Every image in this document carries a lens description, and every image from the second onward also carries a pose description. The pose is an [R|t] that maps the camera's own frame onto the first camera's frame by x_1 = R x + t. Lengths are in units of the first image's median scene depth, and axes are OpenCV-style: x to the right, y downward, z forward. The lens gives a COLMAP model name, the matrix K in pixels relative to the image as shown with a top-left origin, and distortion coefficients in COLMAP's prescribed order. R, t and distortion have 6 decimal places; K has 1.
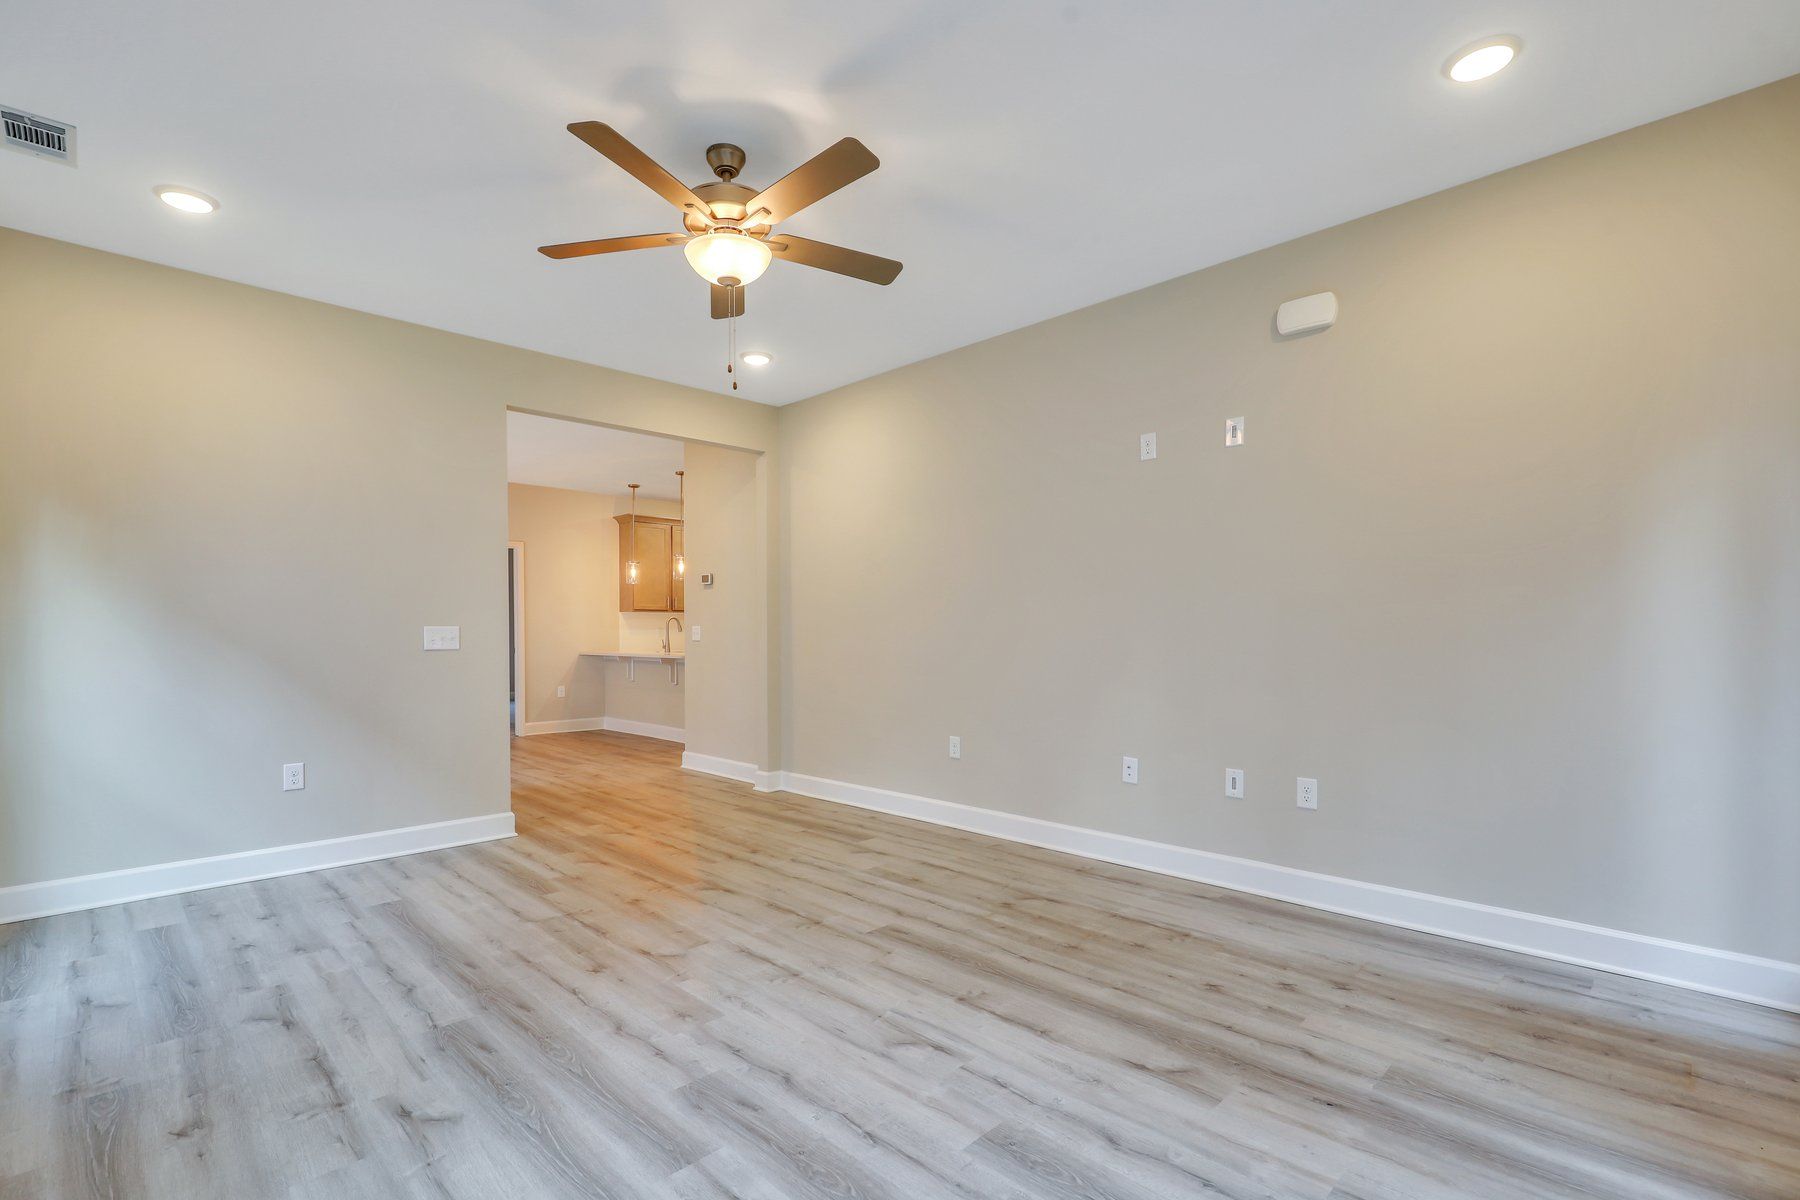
lens RADIAL K [[821.2, 0, 890.5], [0, 821.2, 603.3], [0, 0, 1]] dist [-0.000765, -0.000056]
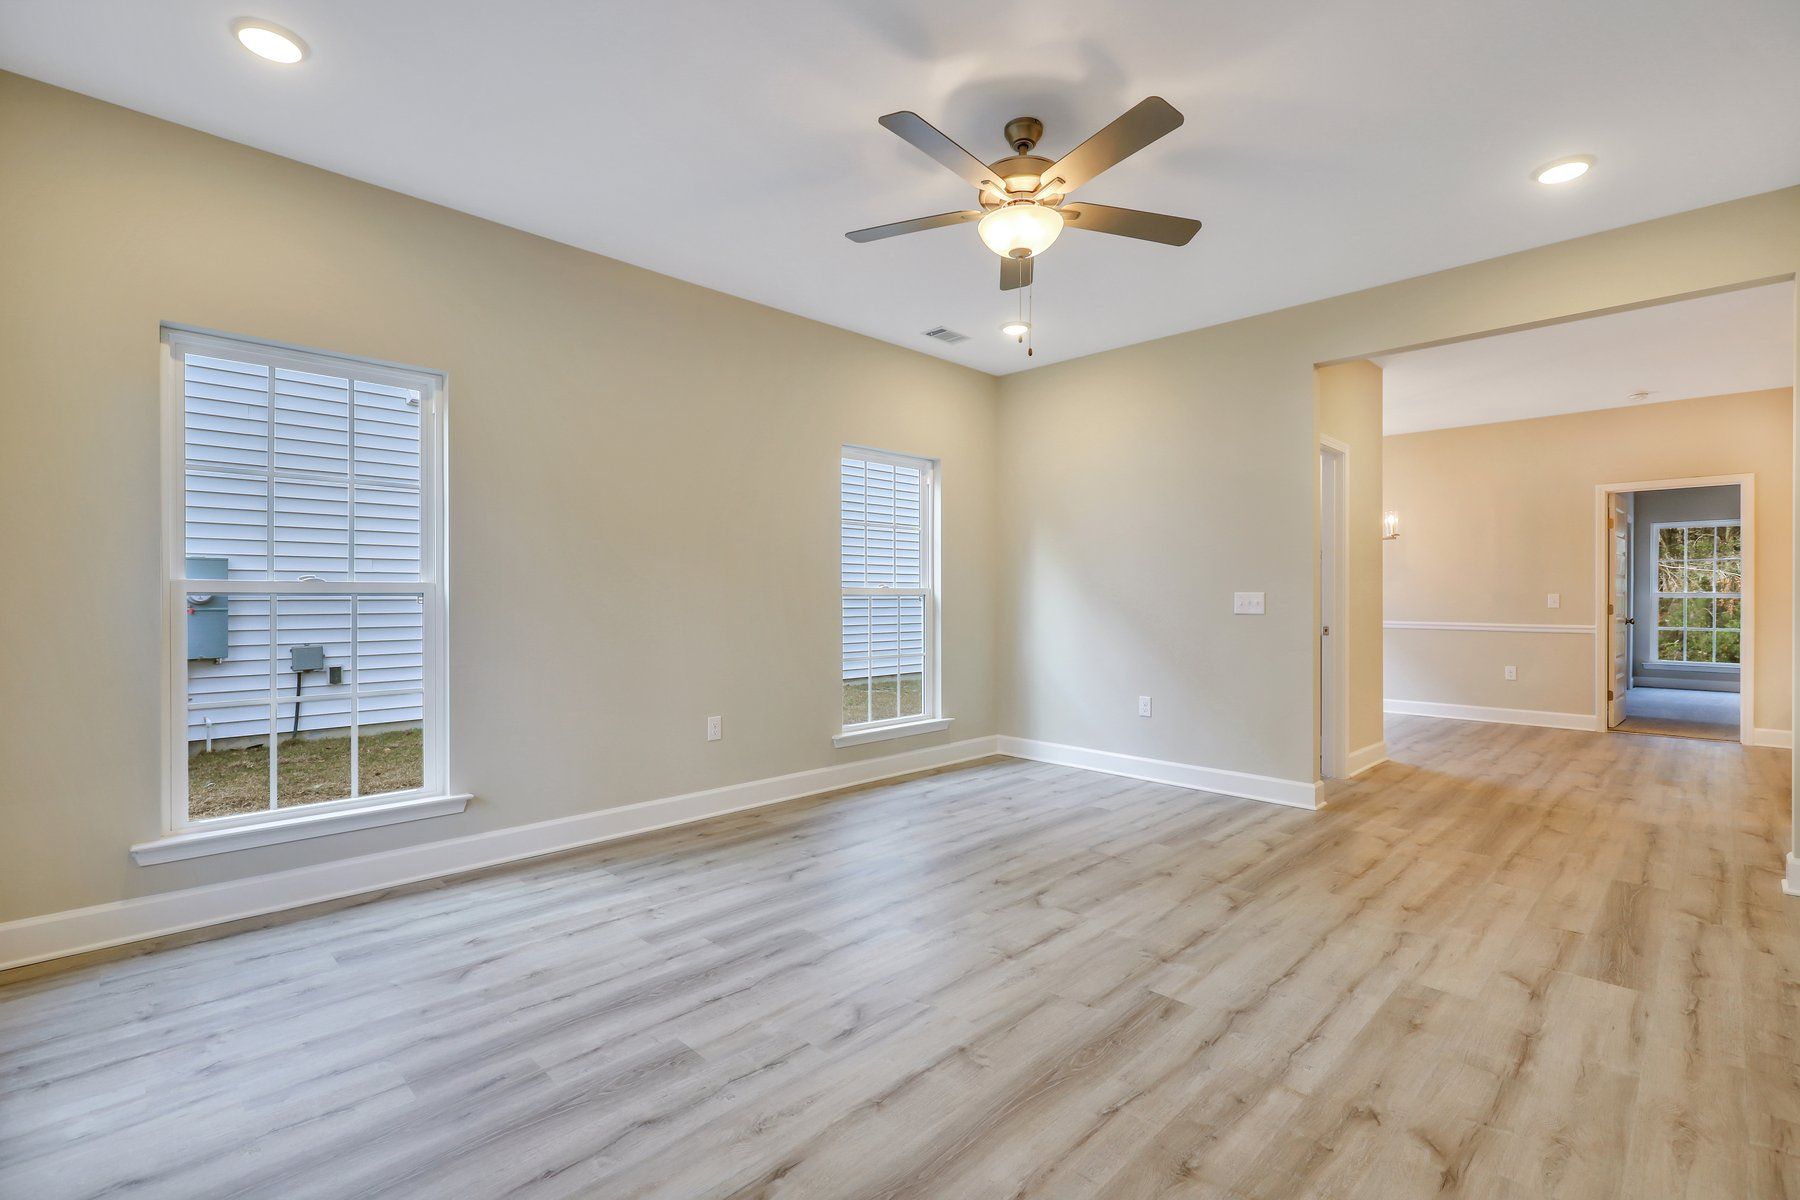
lens RADIAL K [[815.3, 0, 903.7], [0, 815.3, 598.7], [0, 0, 1]] dist [-0.002071, -0.000193]
pose [[0.006068, 0.005438, -0.999967, 0.724092], [0.030332, 0.999524, 0.005620, 0.025096], [0.999521, -0.030365, 0.005900, 0.775549]]
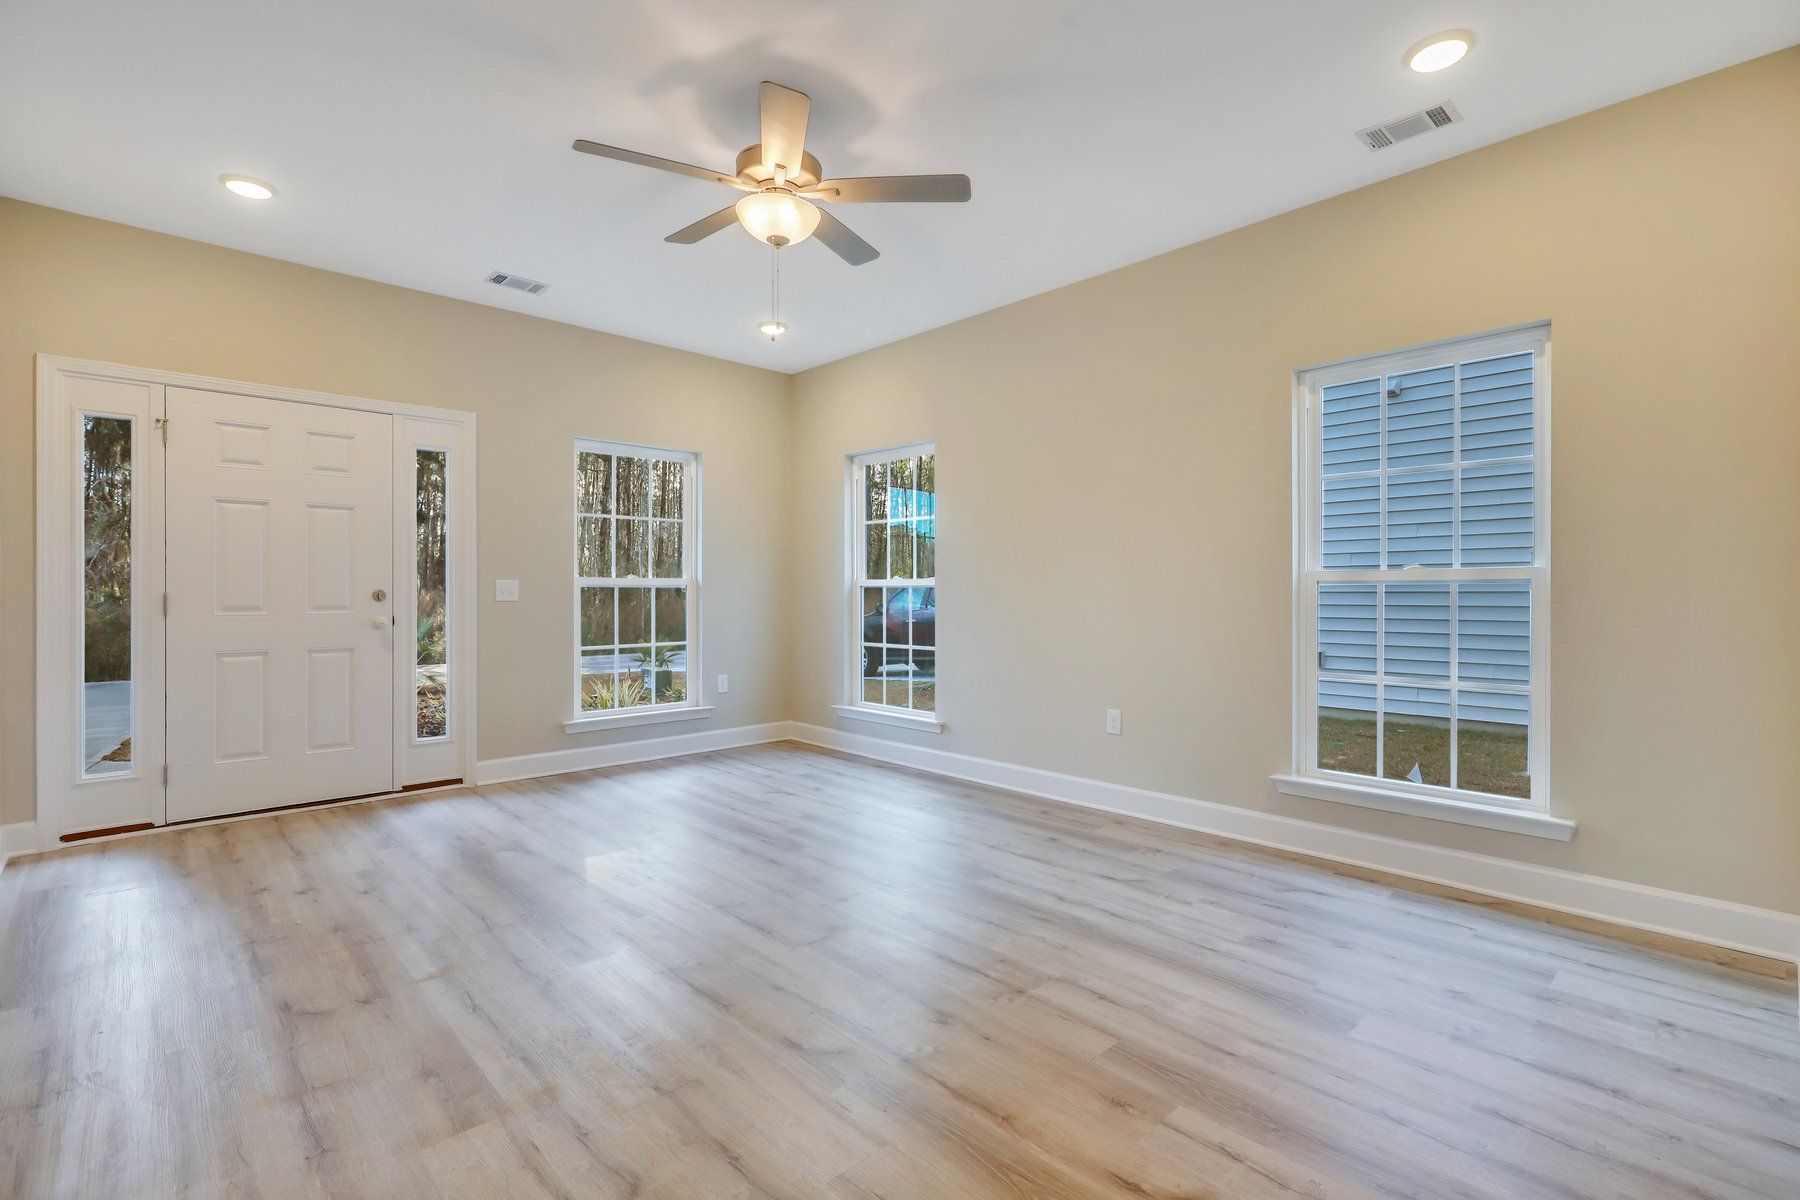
lens RADIAL K [[815.3, 0, 903.7], [0, 815.3, 598.7], [0, 0, 1]] dist [-0.002071, -0.000193]
pose [[-0.999789, 0.004597, 0.020045, -0.330622], [0.004136, 0.999727, -0.022994, 0.068152], [-0.020146, -0.022906, -0.999535, 1.807719]]
